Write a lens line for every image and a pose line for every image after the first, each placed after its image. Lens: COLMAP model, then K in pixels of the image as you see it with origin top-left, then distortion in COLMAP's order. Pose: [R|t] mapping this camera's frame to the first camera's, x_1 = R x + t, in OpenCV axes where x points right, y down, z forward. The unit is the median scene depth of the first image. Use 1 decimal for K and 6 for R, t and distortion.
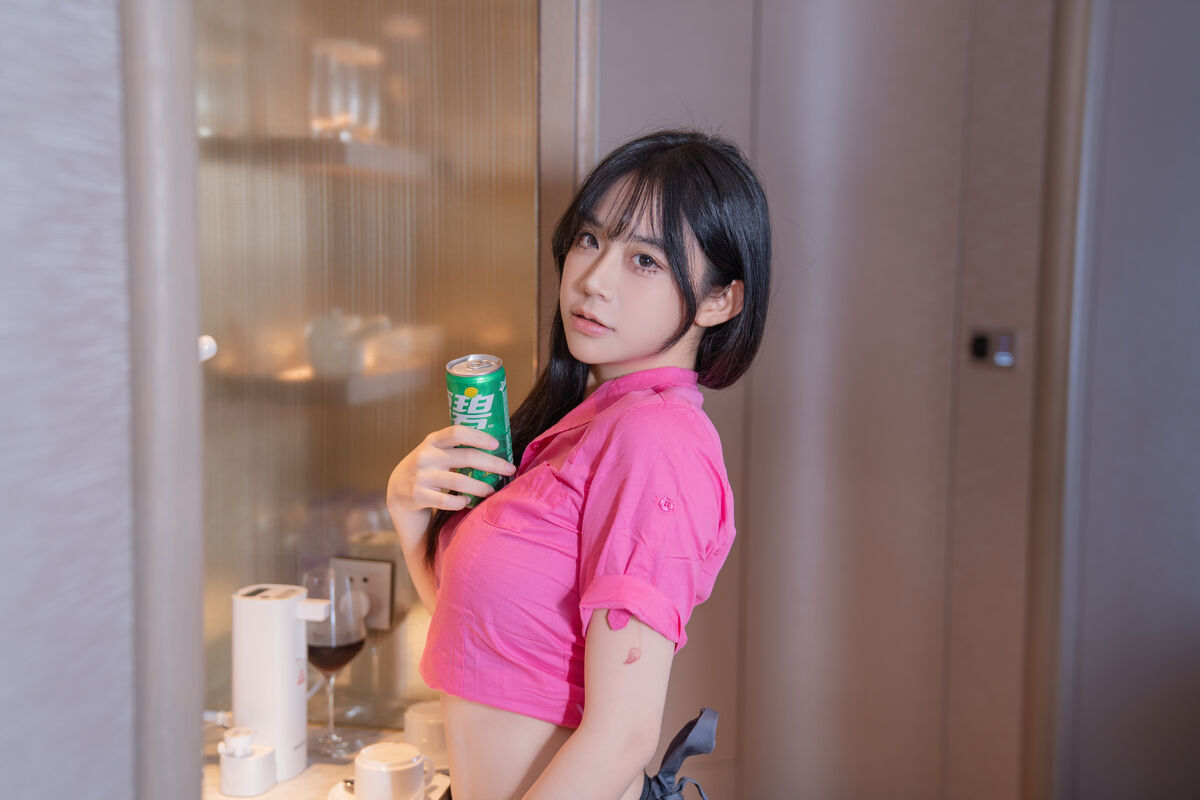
lens RADIAL K [[1561.6, 0, 605.1], [0, 1561.6, 410.2], [0, 0, 1]] dist [0.153314, 0.000000]
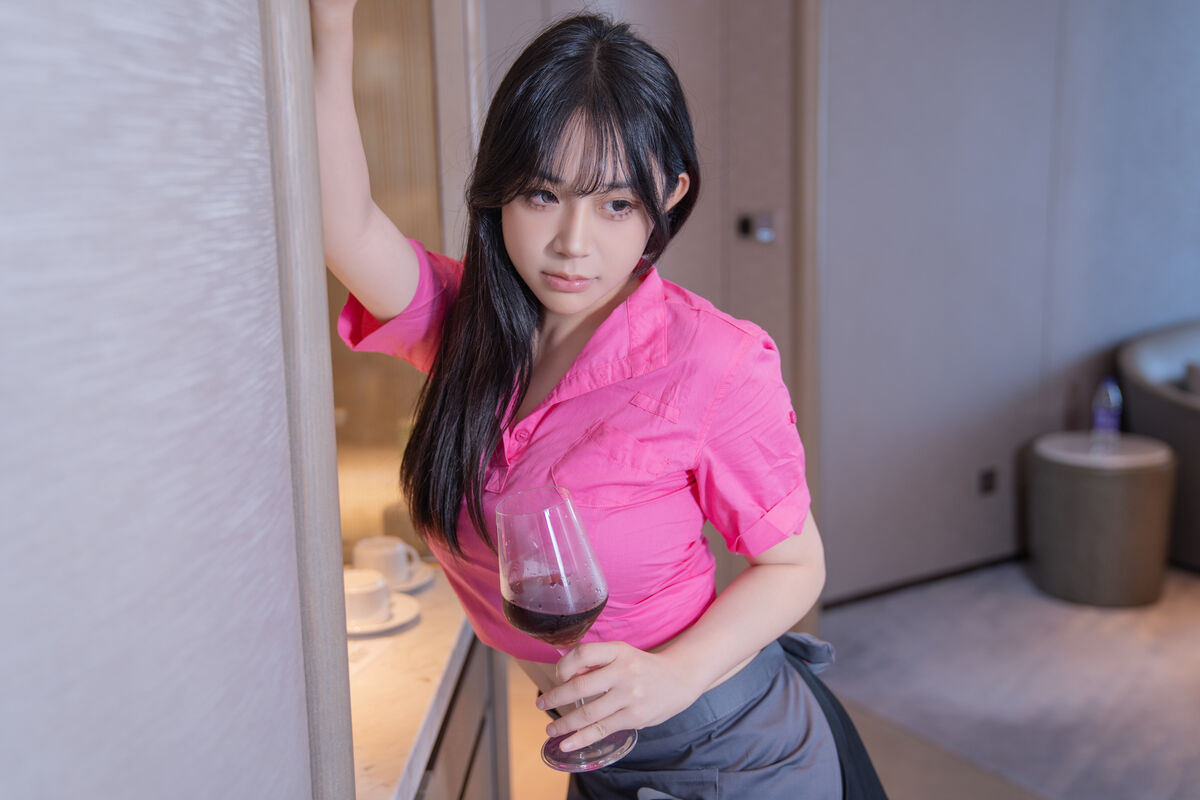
lens RADIAL K [[1353.2, 0, 603.7], [0, 1353.2, 400.2], [0, 0, 1]] dist [0.064546, 0.000000]
pose [[0.981442, -0.069506, 0.178719, -0.113229], [0.056338, 0.995381, 0.077731, 0.010654], [-0.183296, -0.066220, 0.980825, -0.035667]]
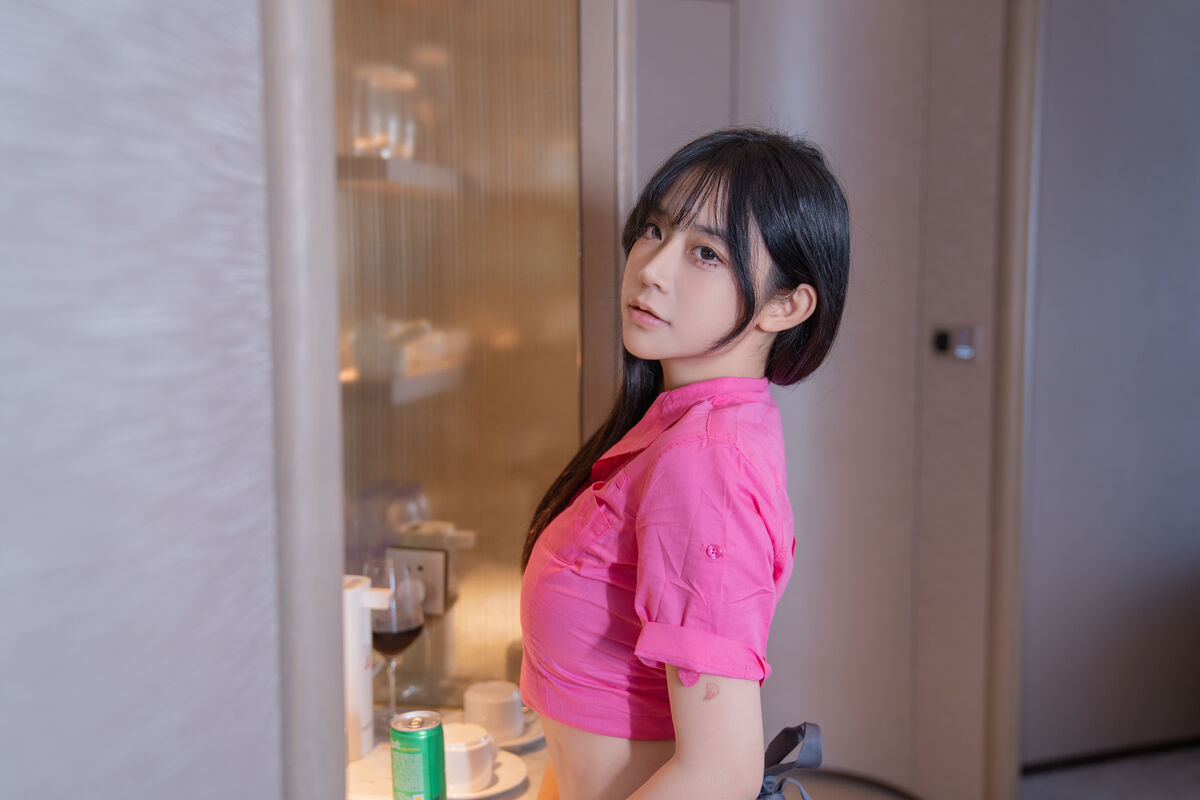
lens RADIAL K [[1353.2, 0, 601.0], [0, 1353.2, 399.8], [0, 0, 1]] dist [0.064546, 0.000000]
pose [[0.999309, -0.018642, 0.032156, -0.058541], [0.018765, 0.999818, -0.003515, -0.000245], [-0.032084, 0.004116, 0.999477, 0.079770]]
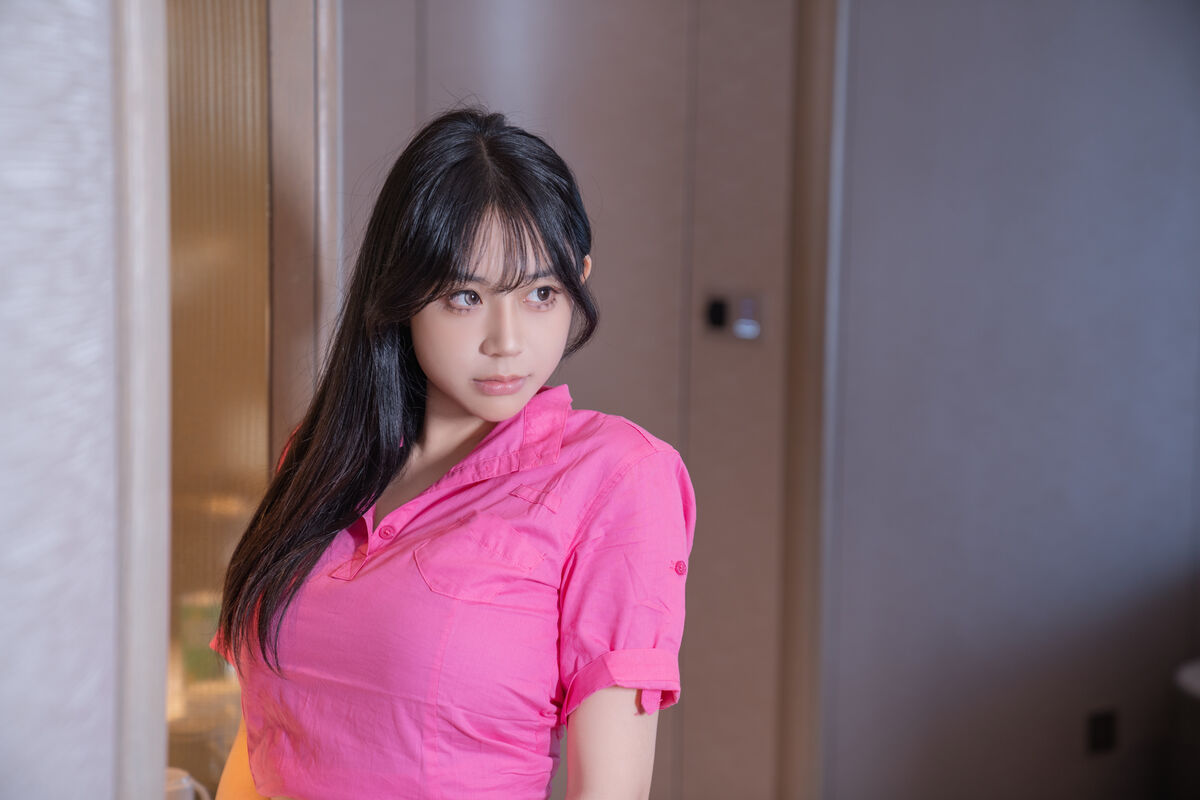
lens RADIAL K [[2406.3, 0, 594.8], [0, 2406.3, 392.4], [0, 0, 1]] dist [0.283953, 0.000000]
pose [[0.974016, -0.018023, 0.225760, -0.161004], [0.017900, 0.999836, 0.002594, -0.008085], [-0.225770, 0.001515, 0.974179, -0.277085]]
